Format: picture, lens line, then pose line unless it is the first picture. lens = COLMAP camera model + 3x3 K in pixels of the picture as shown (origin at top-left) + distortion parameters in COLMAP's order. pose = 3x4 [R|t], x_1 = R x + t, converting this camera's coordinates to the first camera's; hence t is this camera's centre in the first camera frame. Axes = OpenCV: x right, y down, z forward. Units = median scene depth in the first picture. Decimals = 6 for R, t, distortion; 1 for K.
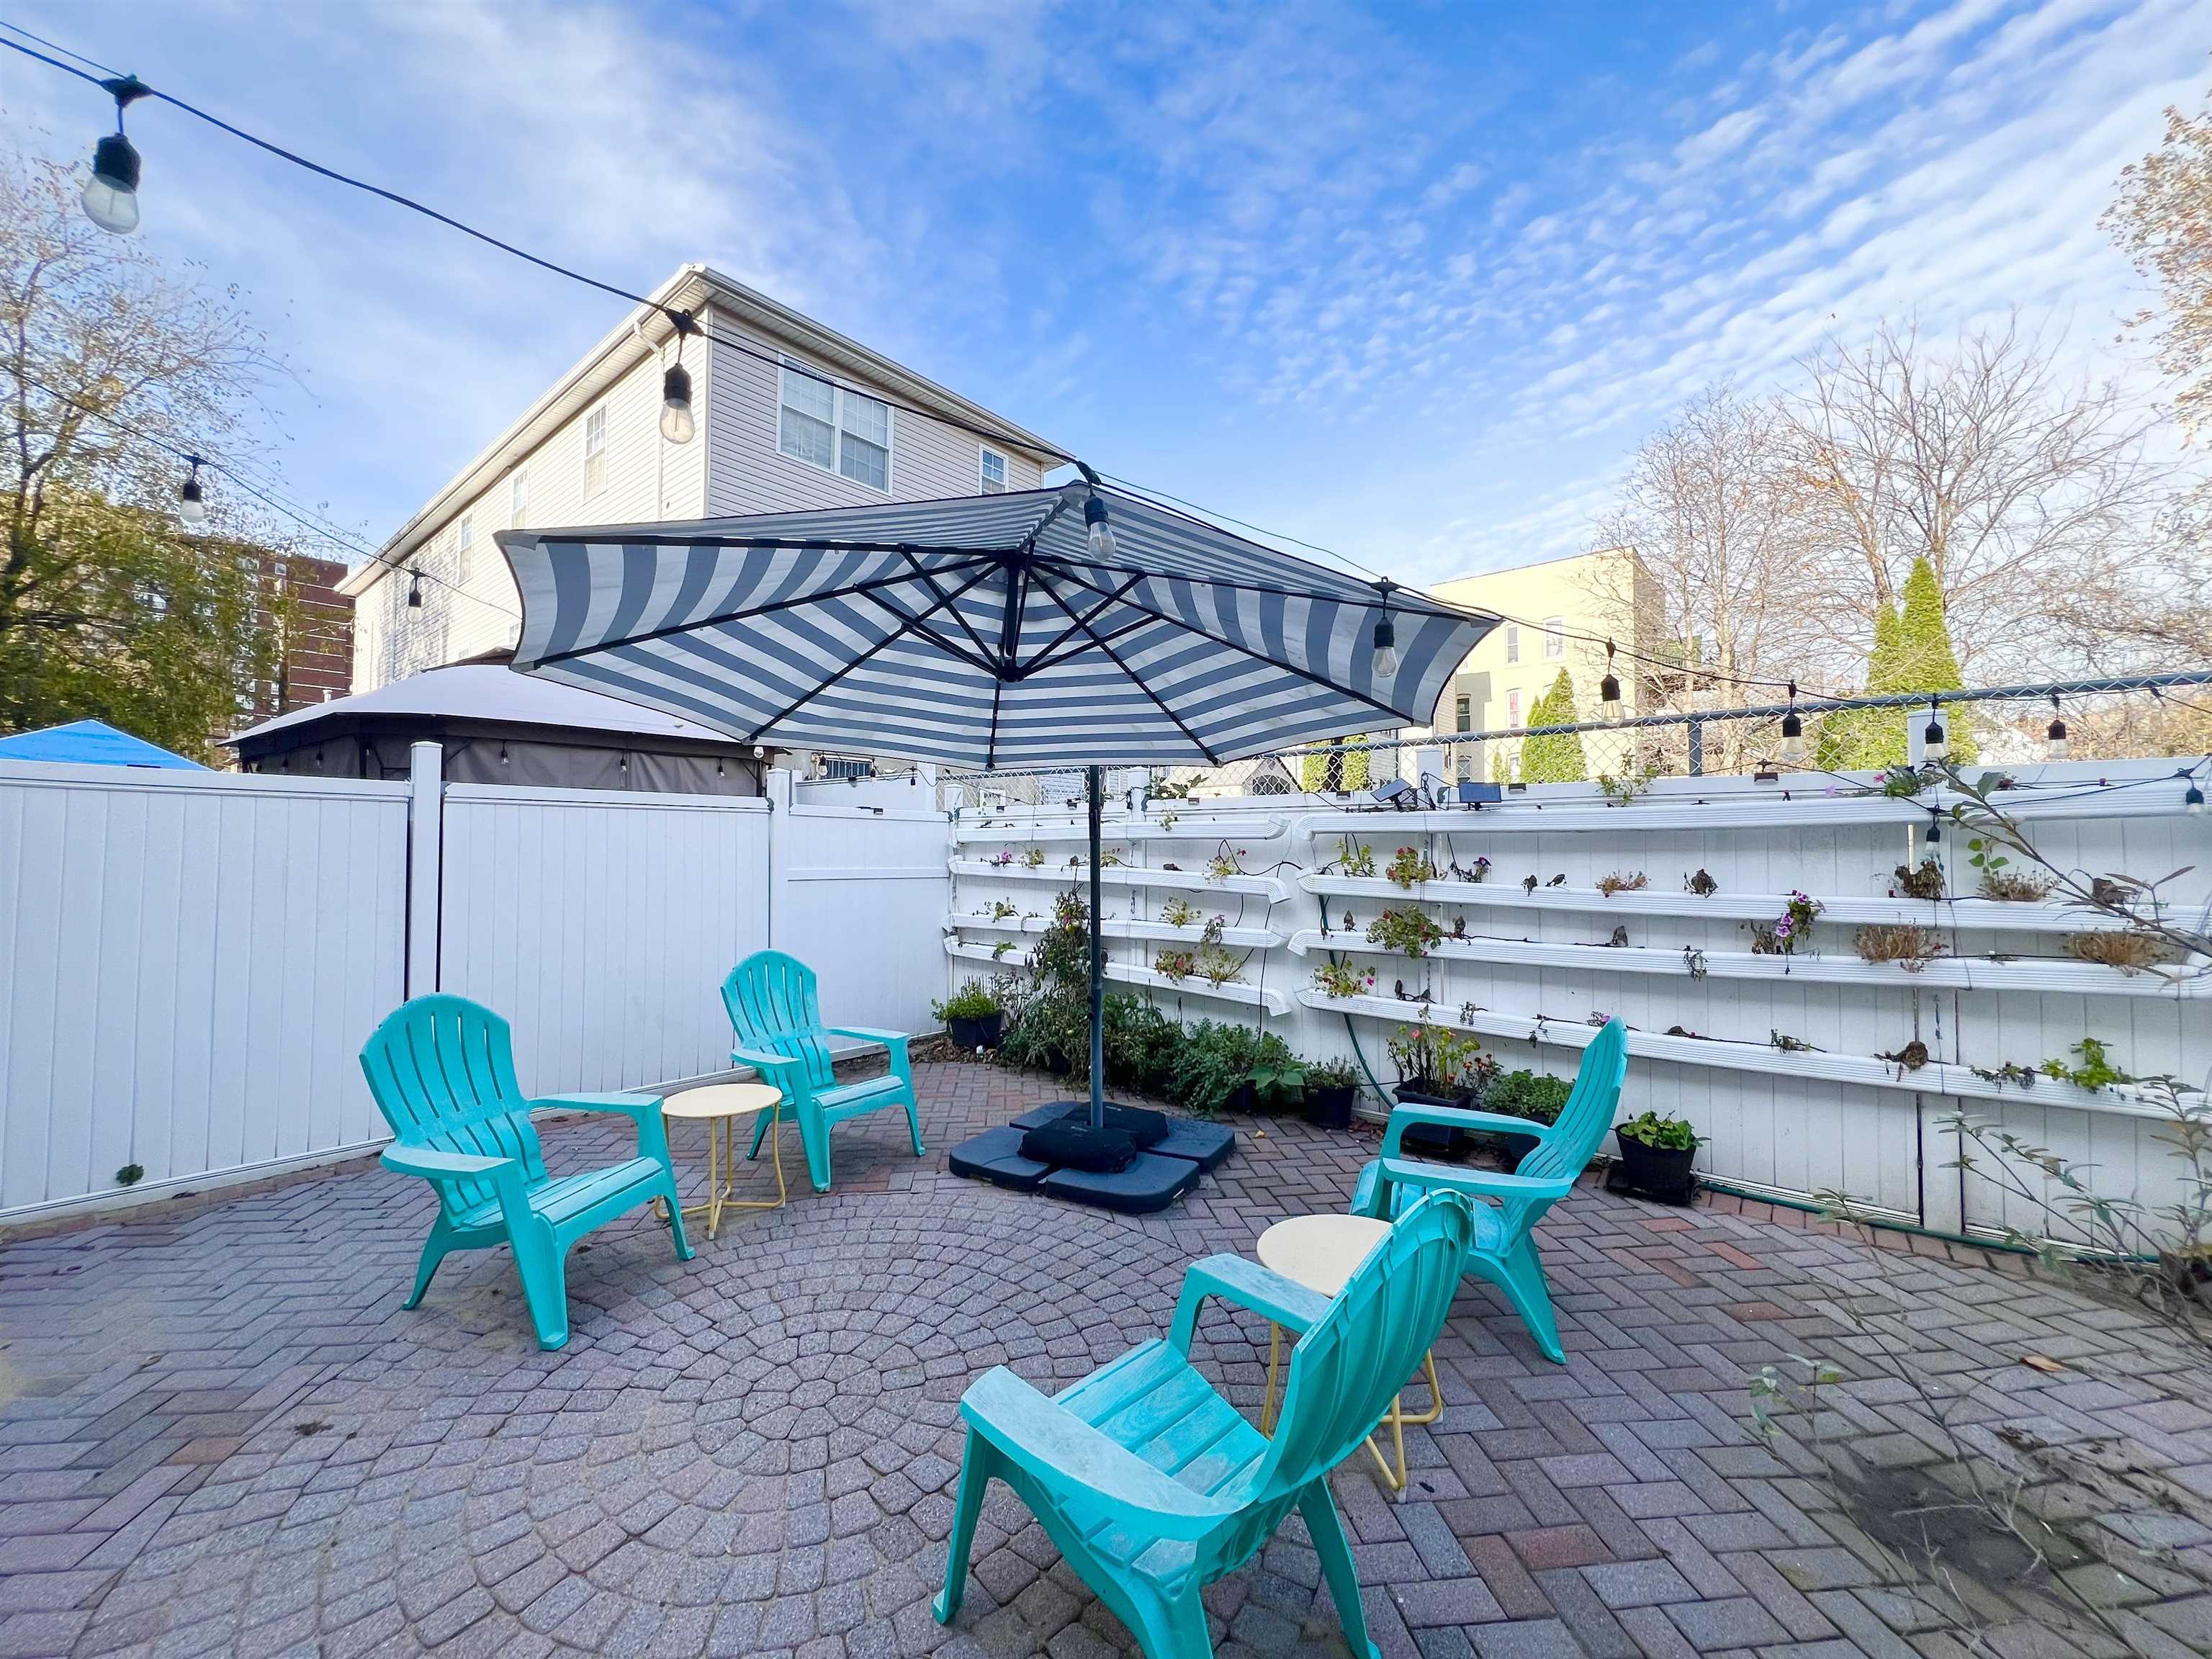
lens RADIAL K [[885.5, 0, 1100.1], [0, 885.5, 819.5], [0, 0, 1]] dist [-0.002544, -0.000110]
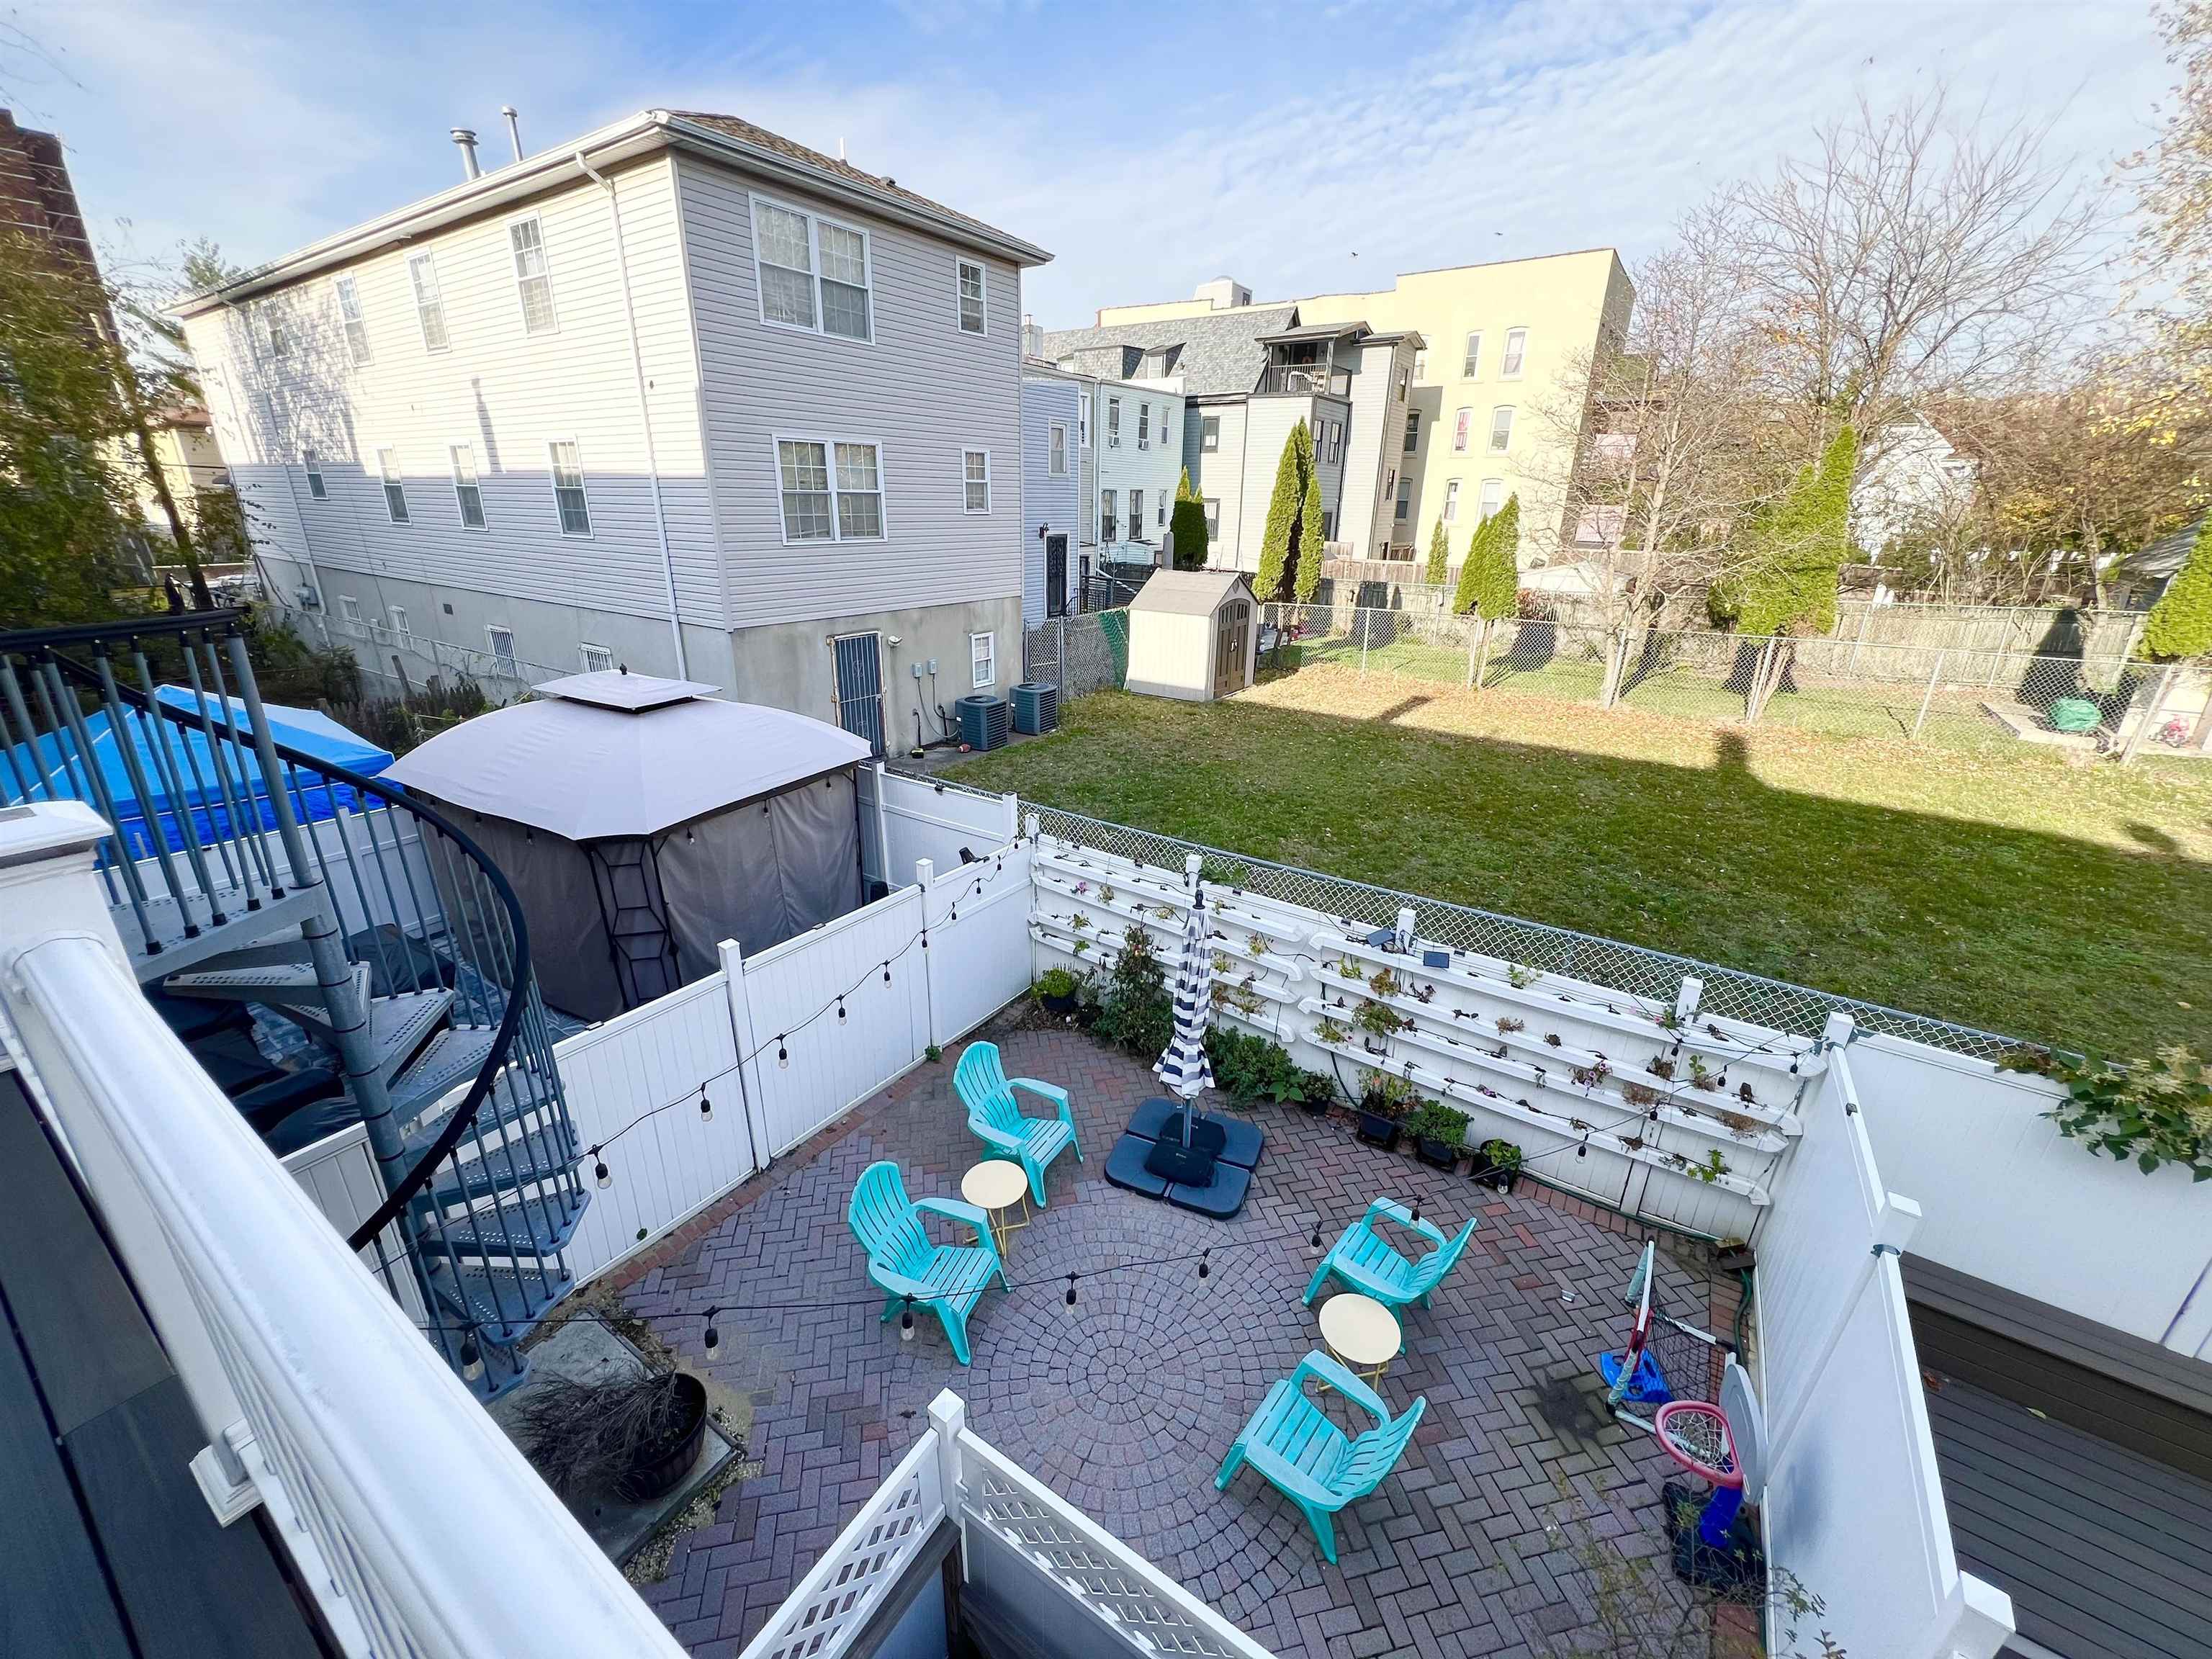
lens RADIAL K [[885.5, 0, 1103.7], [0, 885.5, 825.7], [0, 0, 1]] dist [-0.002544, -0.000110]
pose [[0.995183, -0.019678, 0.096035, -0.295967], [-0.018196, 0.925543, 0.378205, -0.807332], [-0.096327, -0.378131, 0.920727, -0.291859]]
